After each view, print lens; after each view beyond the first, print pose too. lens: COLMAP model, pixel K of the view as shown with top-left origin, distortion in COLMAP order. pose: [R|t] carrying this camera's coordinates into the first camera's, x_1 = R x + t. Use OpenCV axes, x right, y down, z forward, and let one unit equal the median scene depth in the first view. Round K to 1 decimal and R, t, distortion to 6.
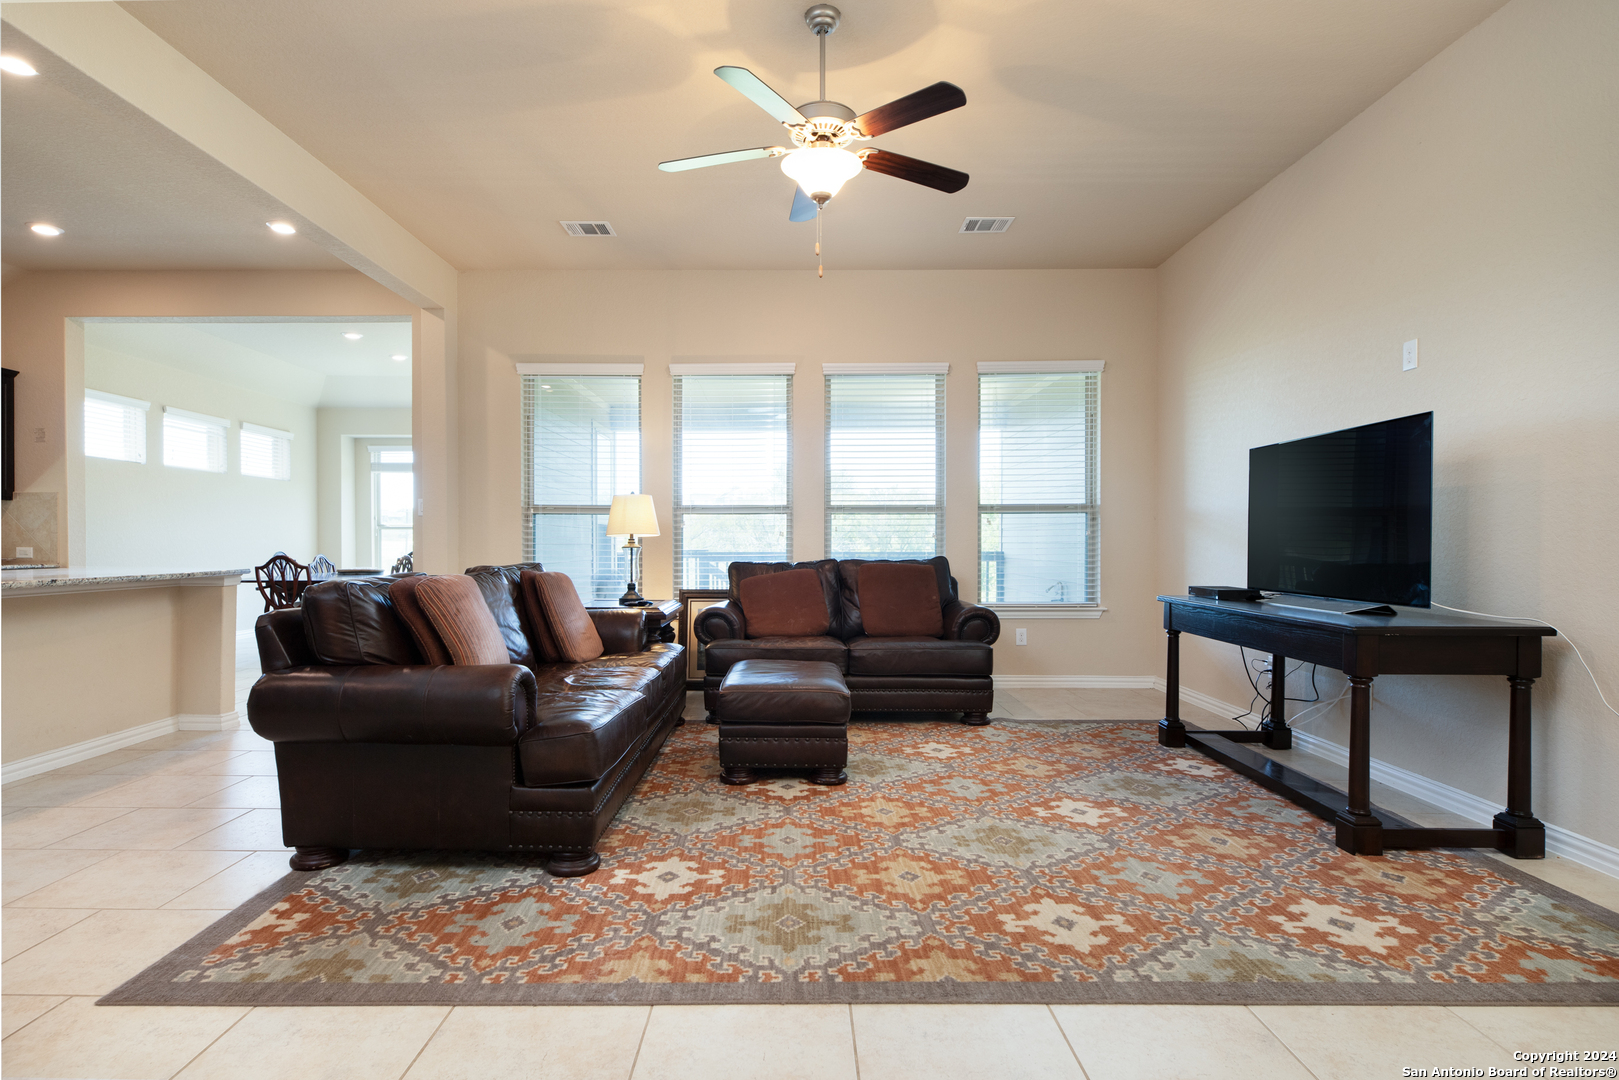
lens RADIAL K [[842.5, 0, 807.0], [0, 842.5, 546.8], [0, 0, 1]] dist [-0.000699, -0.000088]
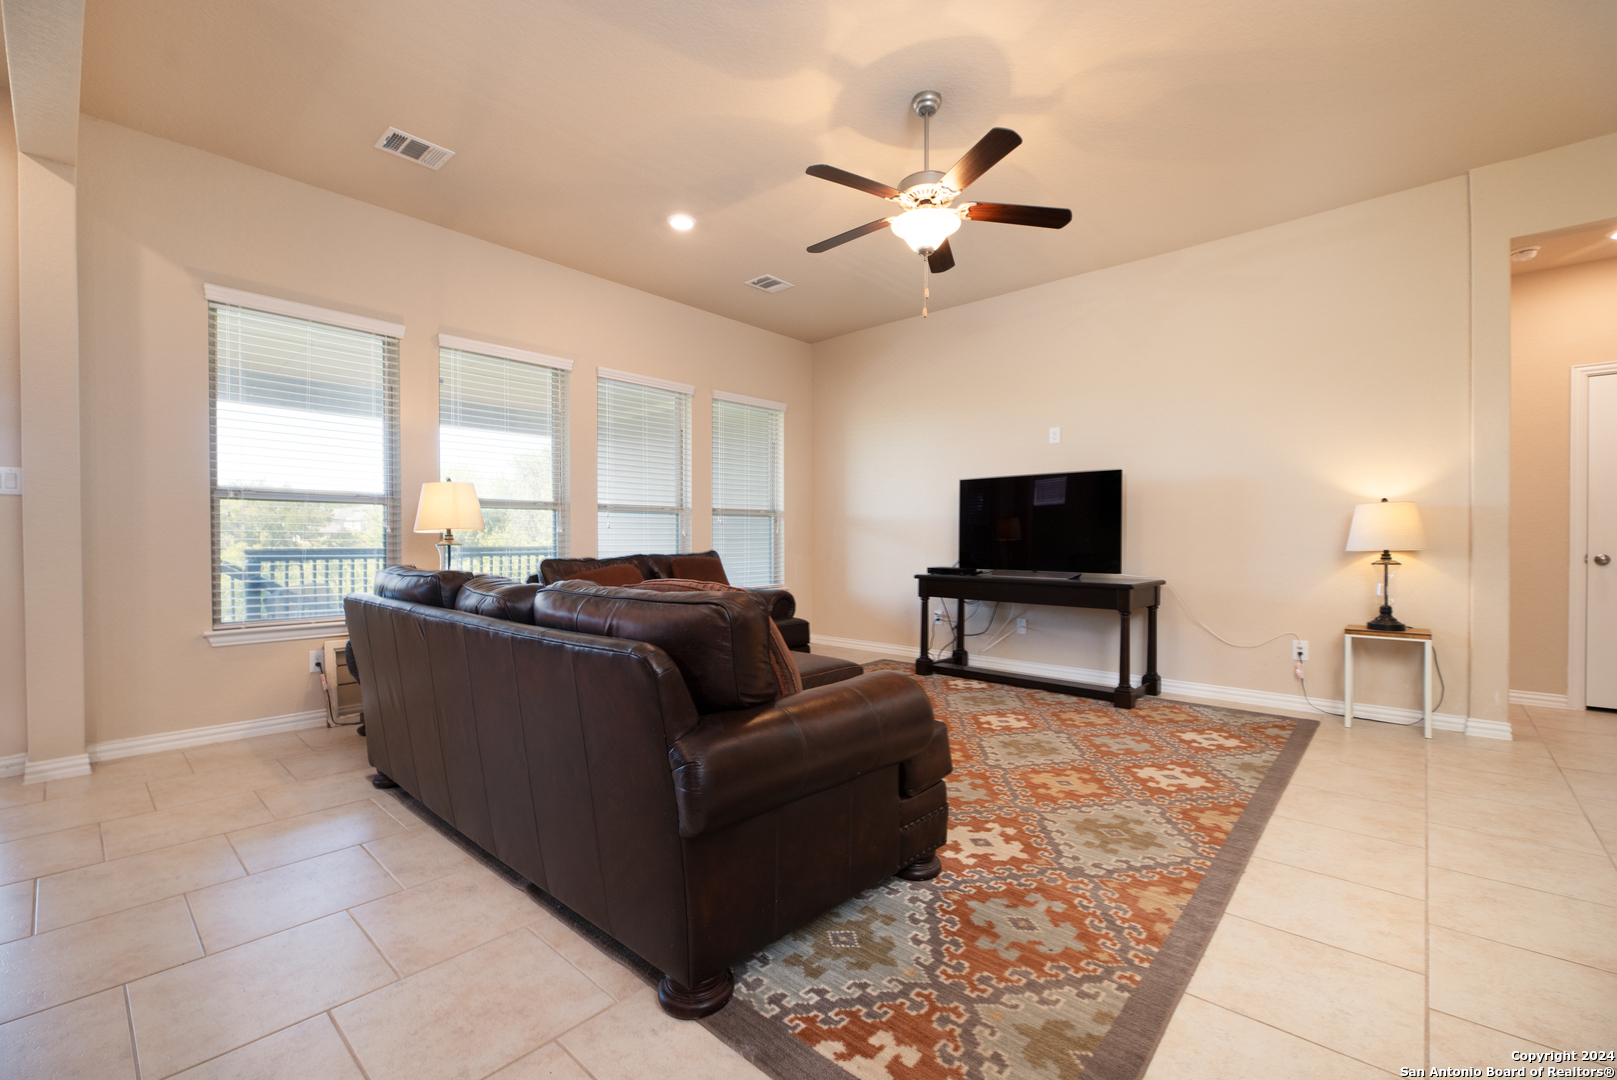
lens RADIAL K [[672.8, 0, 811.9], [0, 672.8, 535.8], [0, 0, 1]] dist [-0.008979, 0.000099]
pose [[0.668582, 0.003290, 0.743631, -0.980377], [0.001075, 0.999985, -0.005391, -0.005793], [-0.743638, 0.004404, 0.668568, 0.581713]]
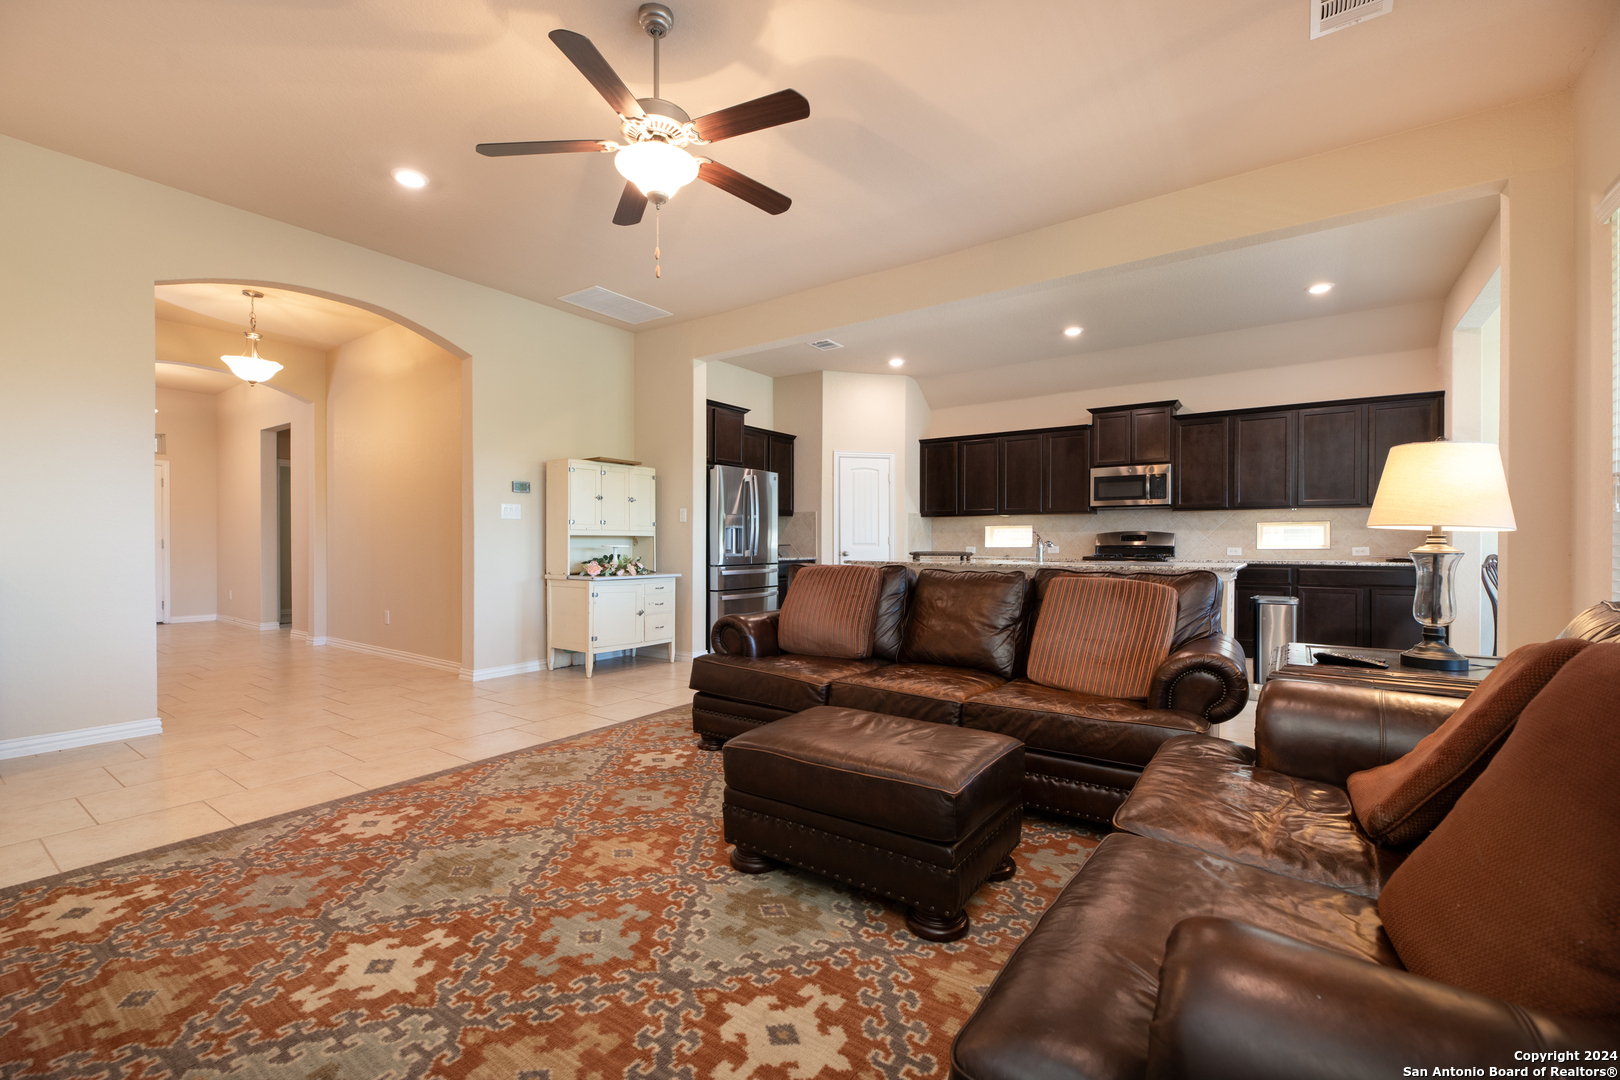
lens RADIAL K [[674.0, 0, 808.1], [0, 674.0, 546.2], [0, 0, 1]] dist [-0.008979, 0.000099]
pose [[-0.582767, 0.005331, -0.812622, 0.687287], [-0.003234, 0.999955, 0.008879, -0.013562], [0.812633, 0.007802, -0.582723, 1.964856]]
